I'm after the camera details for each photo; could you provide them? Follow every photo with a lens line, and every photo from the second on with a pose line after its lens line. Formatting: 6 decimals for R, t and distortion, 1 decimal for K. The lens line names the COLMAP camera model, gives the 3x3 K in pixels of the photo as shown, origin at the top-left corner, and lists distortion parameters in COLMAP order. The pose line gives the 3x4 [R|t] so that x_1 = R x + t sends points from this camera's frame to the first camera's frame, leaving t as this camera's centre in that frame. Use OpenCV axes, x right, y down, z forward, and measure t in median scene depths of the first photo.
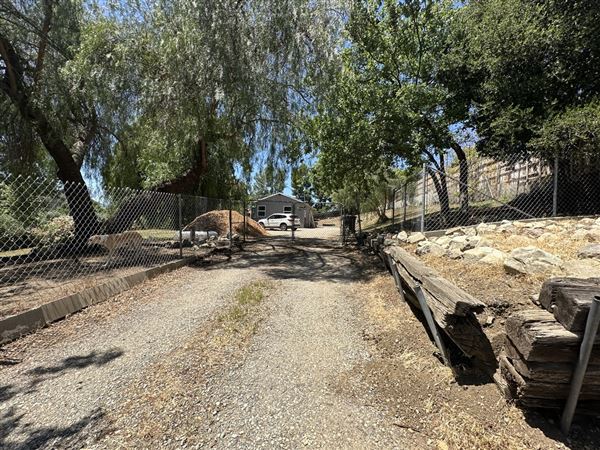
lens RADIAL K [[261.7, 0, 299.8], [0, 261.7, 227.4], [0, 0, 1]] dist [-0.003034, 0.000473]
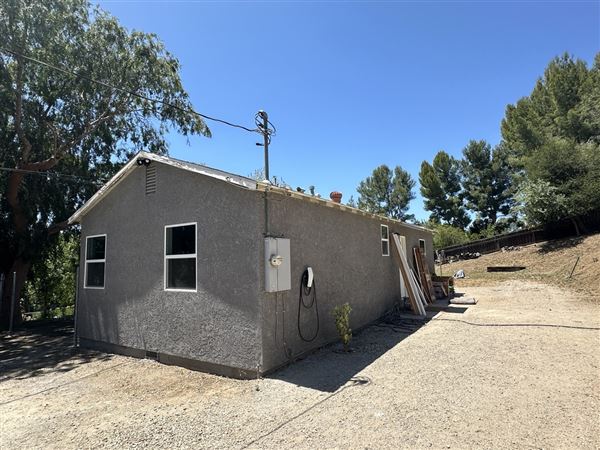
lens RADIAL K [[342.0, 0, 299.4], [0, 342.0, 227.8], [0, 0, 1]] dist [0.000855, -0.000540]
pose [[0.901804, -0.095451, -0.421472, 0.613940], [0.048406, 0.991475, -0.120968, -0.242574], [0.429426, 0.088688, 0.898737, 4.634206]]
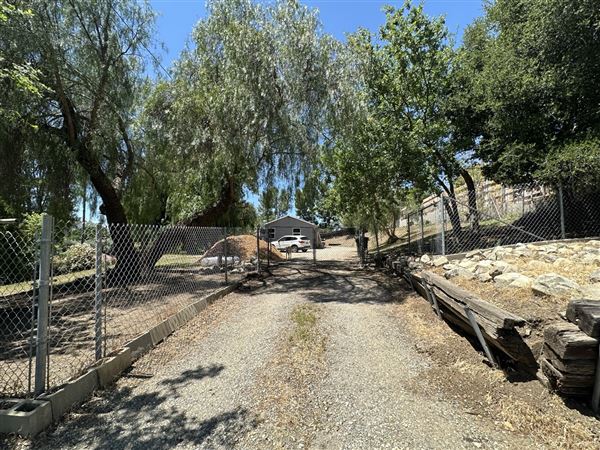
lens RADIAL K [[261.7, 0, 299.8], [0, 261.7, 227.4], [0, 0, 1]] dist [-0.003034, 0.000473]
pose [[0.999589, -0.026810, -0.010103, -0.131517], [0.025982, 0.996869, -0.074685, -0.034844], [0.012074, 0.074392, 0.997156, -0.122190]]
